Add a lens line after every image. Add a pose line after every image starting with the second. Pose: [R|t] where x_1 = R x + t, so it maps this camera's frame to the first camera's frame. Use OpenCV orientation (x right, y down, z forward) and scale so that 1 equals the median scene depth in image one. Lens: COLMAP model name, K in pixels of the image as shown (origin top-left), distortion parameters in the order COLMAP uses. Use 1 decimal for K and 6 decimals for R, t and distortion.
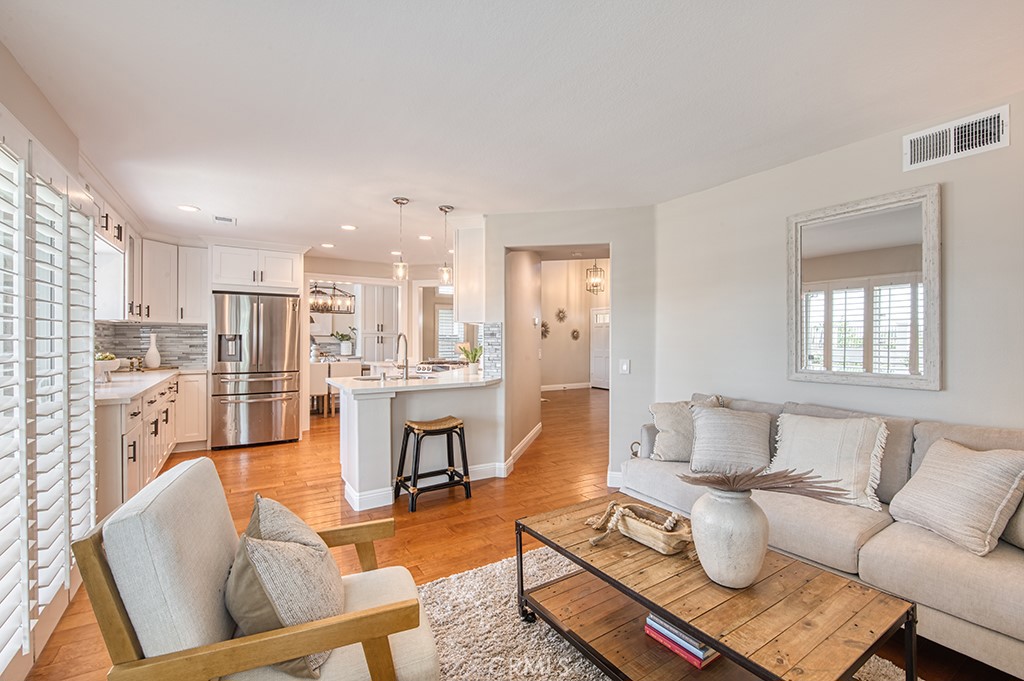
lens RADIAL K [[441.7, 0, 506.8], [0, 441.7, 335.2], [0, 0, 1]] dist [-0.009171, -0.000379]
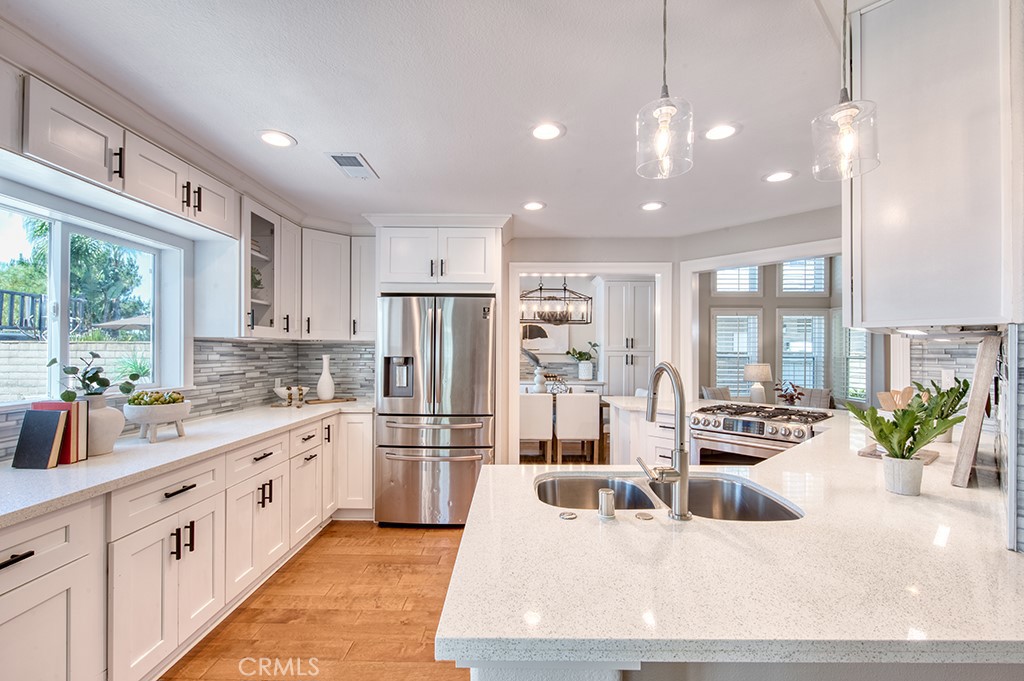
lens RADIAL K [[441.7, 0, 510.0], [0, 441.7, 344.6], [0, 0, 1]] dist [-0.009171, -0.000379]
pose [[0.846933, -0.006181, -0.531663, -0.093933], [0.001264, 0.999953, -0.009612, -0.009916], [0.531698, 0.007468, 0.846901, 0.383033]]
